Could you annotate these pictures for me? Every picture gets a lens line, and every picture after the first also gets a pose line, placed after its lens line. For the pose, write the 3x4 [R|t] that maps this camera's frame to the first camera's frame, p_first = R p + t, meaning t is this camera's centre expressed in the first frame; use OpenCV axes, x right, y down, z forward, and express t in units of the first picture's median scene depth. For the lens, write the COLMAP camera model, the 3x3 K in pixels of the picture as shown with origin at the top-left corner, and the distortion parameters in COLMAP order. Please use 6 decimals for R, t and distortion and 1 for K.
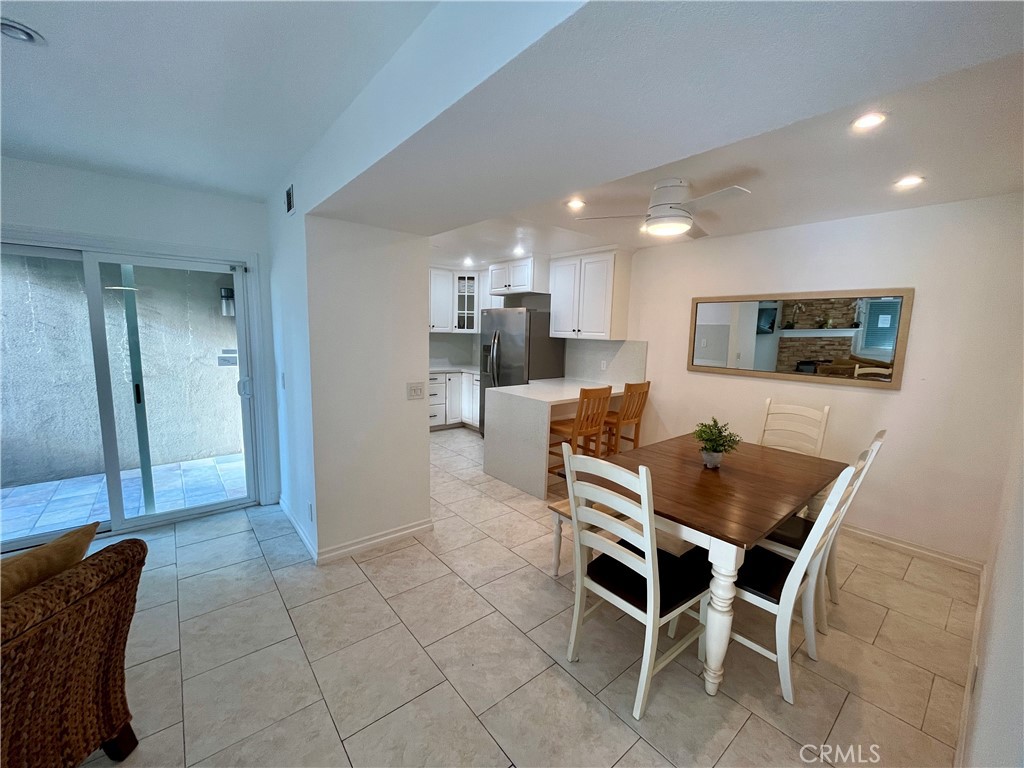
lens RADIAL K [[411.6, 0, 511.9], [0, 411.6, 381.3], [0, 0, 1]] dist [-0.003296, -0.000232]
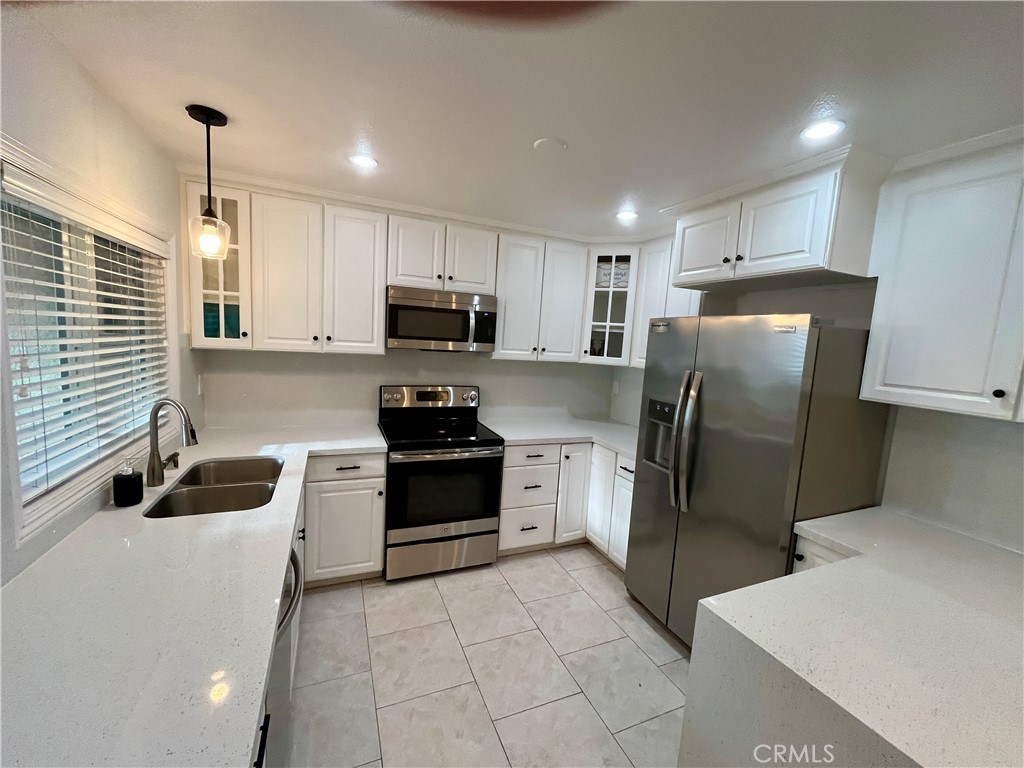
lens RADIAL K [[411.6, 0, 517.7], [0, 411.6, 383.2], [0, 0, 1]] dist [-0.003296, -0.000232]
pose [[0.962839, 0.067789, -0.261431, -0.082562], [-0.076483, 0.996801, -0.023211, -0.074920], [0.259021, 0.042344, 0.964943, 0.483094]]
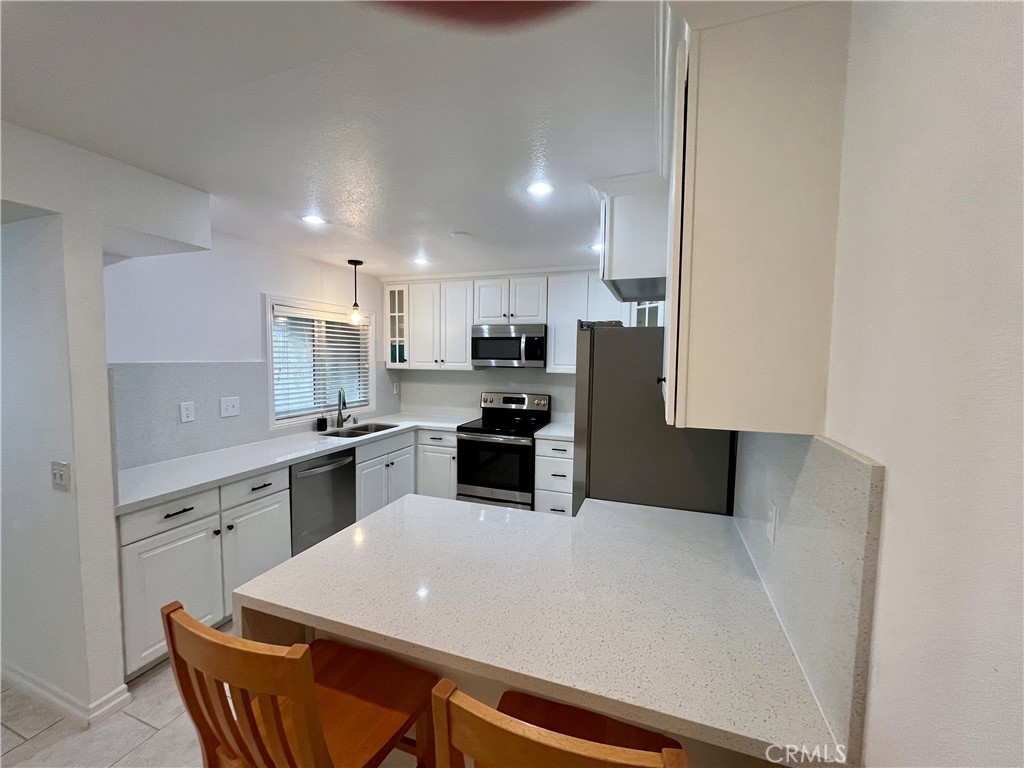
lens RADIAL K [[411.6, 0, 519.5], [0, 411.6, 386.2], [0, 0, 1]] dist [-0.003296, -0.000232]
pose [[0.527117, 0.048251, -0.848422, 0.288008], [-0.115877, 0.993142, -0.015512, -0.077663], [0.841855, 0.106489, 0.529093, 0.585208]]
